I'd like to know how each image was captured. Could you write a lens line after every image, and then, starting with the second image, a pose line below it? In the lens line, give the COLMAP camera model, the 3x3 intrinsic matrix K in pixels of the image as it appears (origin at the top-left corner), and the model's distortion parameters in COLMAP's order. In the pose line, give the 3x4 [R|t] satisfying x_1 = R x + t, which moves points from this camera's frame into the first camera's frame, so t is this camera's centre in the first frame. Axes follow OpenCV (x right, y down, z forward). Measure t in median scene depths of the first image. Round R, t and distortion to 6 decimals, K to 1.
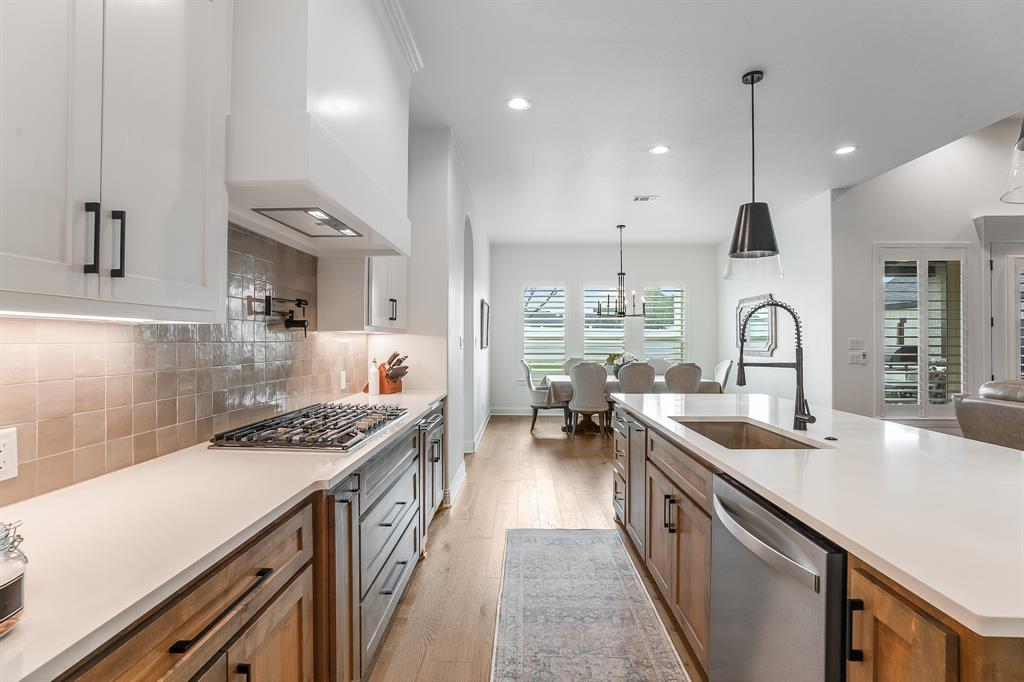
lens RADIAL K [[468.0, 0, 512.3], [0, 468.0, 337.1], [0, 0, 1]] dist [-0.058155, 0.018182]
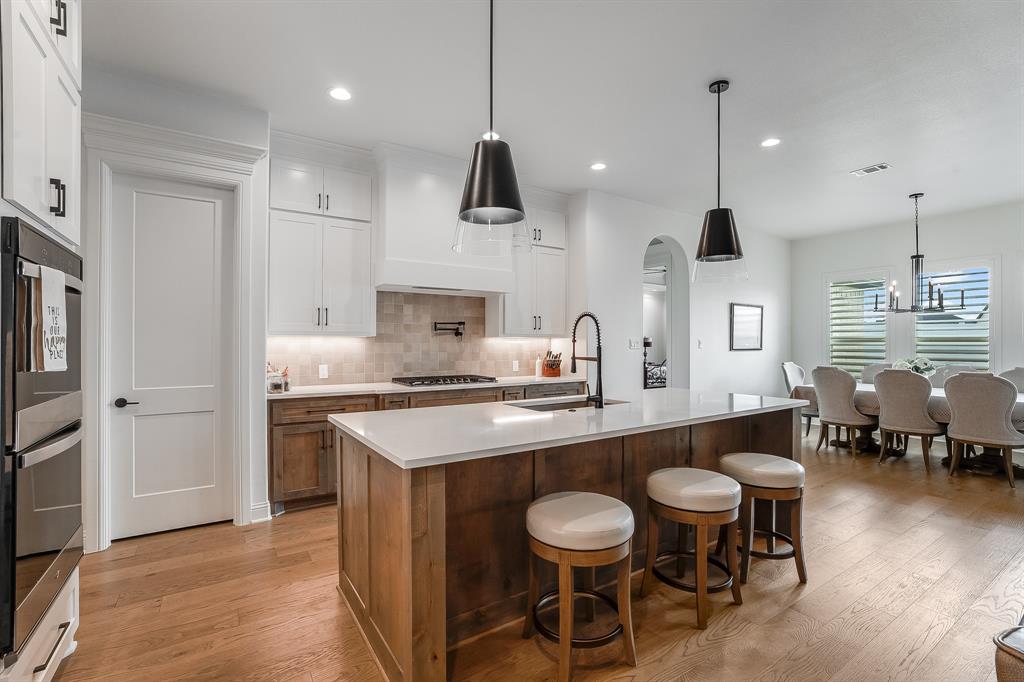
lens RADIAL K [[468.0, 0, 505.1], [0, 468.0, 342.5], [0, 0, 1]] dist [-0.058155, 0.018182]
pose [[0.562507, -0.002598, -0.826788, 0.549229], [0.006579, 0.999977, 0.001333, 0.003043], [0.826766, -0.006189, 0.562512, 0.003693]]
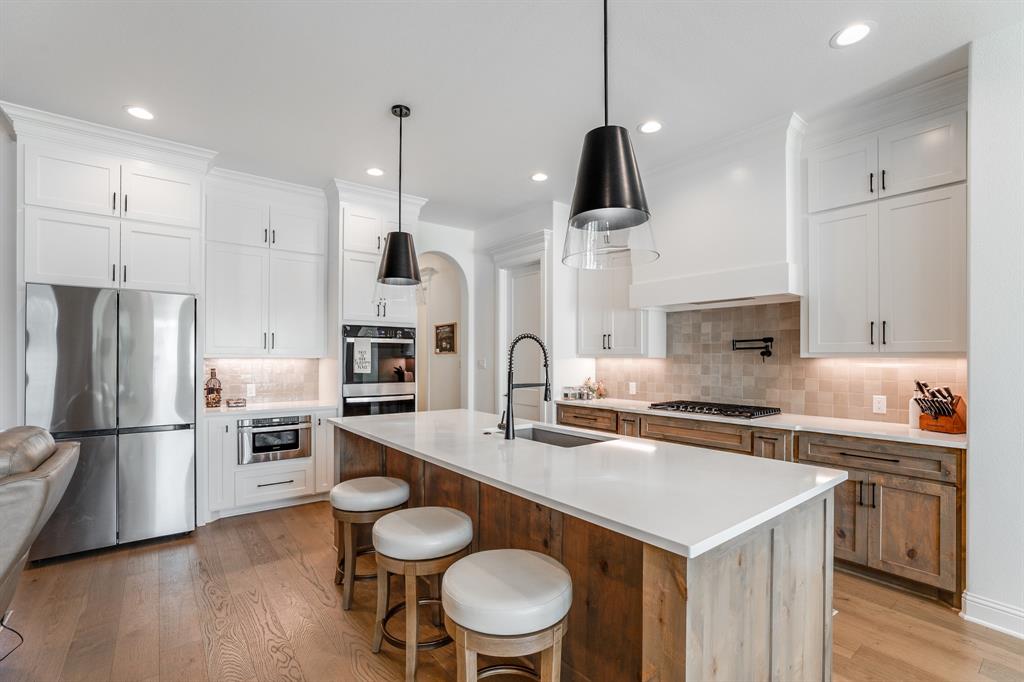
lens RADIAL K [[465.8, 0, 514.7], [0, 465.8, 357.2], [0, 0, 1]] dist [-0.036851, 0.009618]
pose [[-0.773943, -0.007835, -0.633207, 0.482177], [-0.001966, 0.999948, -0.009971, 0.000423], [0.633253, -0.006472, -0.773918, 0.678903]]
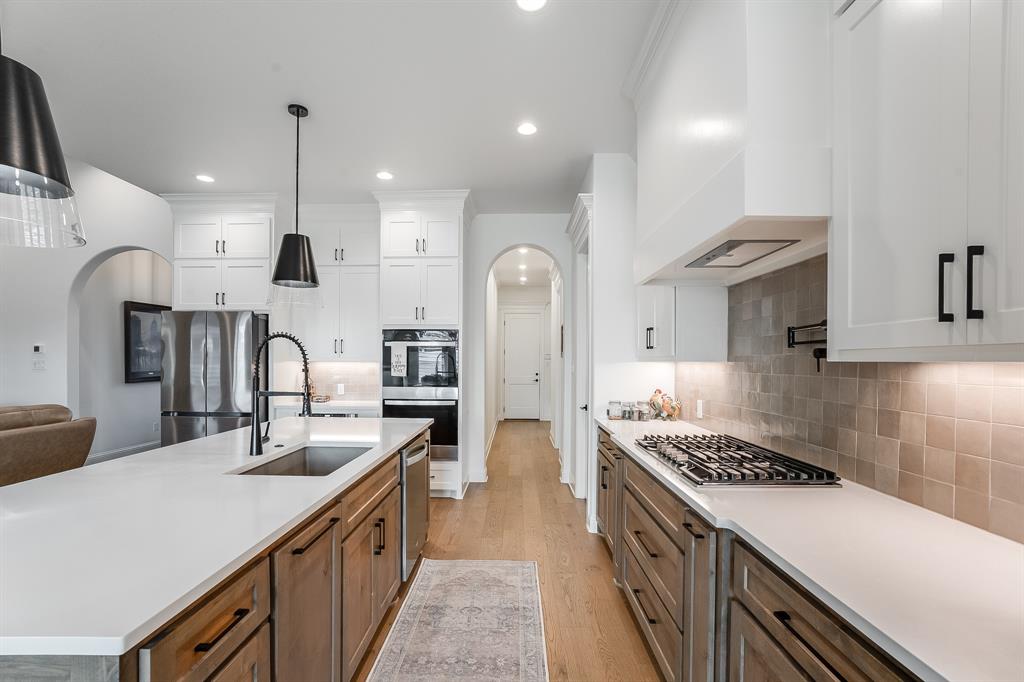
lens RADIAL K [[465.8, 0, 504.7], [0, 465.8, 361.2], [0, 0, 1]] dist [-0.036851, 0.009618]
pose [[-0.999945, -0.008291, 0.006375, 0.020919], [-0.008329, 0.999948, -0.005910, -0.002862], [-0.006326, -0.005963, -0.999962, 0.705152]]
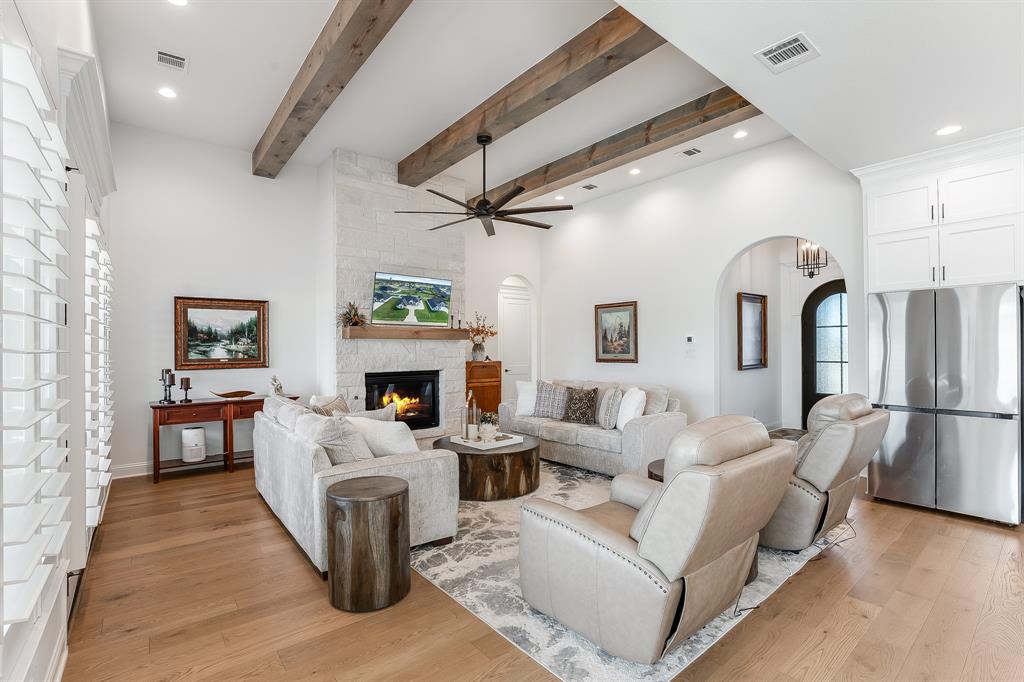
lens RADIAL K [[468.0, 0, 503.6], [0, 468.0, 351.3], [0, 0, 1]] dist [-0.058155, 0.018182]
pose [[-0.644153, -0.001655, 0.764894, 0.414597], [-0.001005, 0.999999, 0.001317, 0.001234], [-0.764896, 0.000080, -0.644154, 0.816043]]
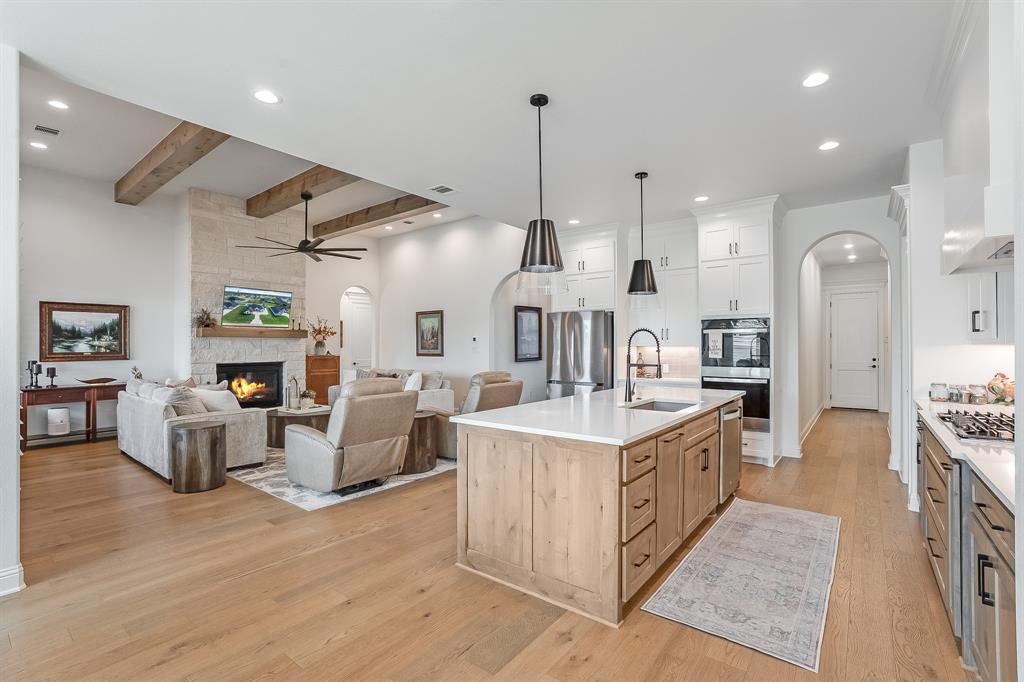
lens RADIAL K [[465.8, 0, 513.1], [0, 465.8, 346.6], [0, 0, 1]] dist [-0.036851, 0.009618]
pose [[-0.806136, -0.003424, 0.591721, -0.022914], [-0.005195, 0.999986, -0.001290, -0.000465], [-0.591708, -0.004114, -0.806142, 0.932443]]
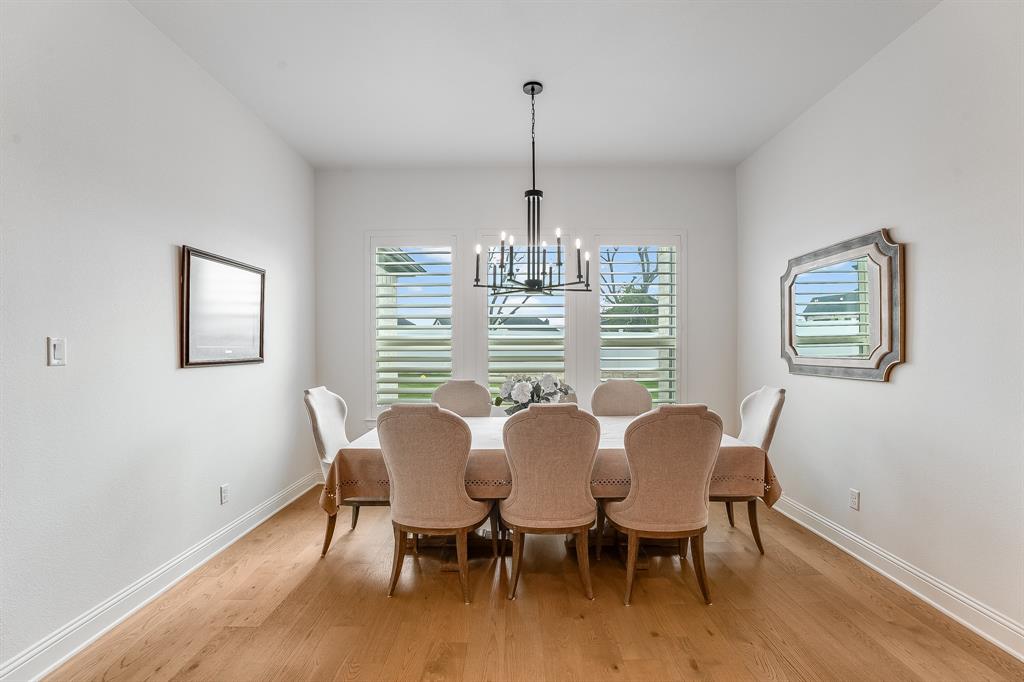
lens RADIAL K [[468.0, 0, 511.6], [0, 468.0, 350.4], [0, 0, 1]] dist [-0.058155, 0.018182]
pose [[0.999825, -0.004565, 0.018151, 0.236947], [0.004296, 0.999880, 0.014854, 0.006569], [-0.018217, -0.014774, 0.999725, 0.646738]]
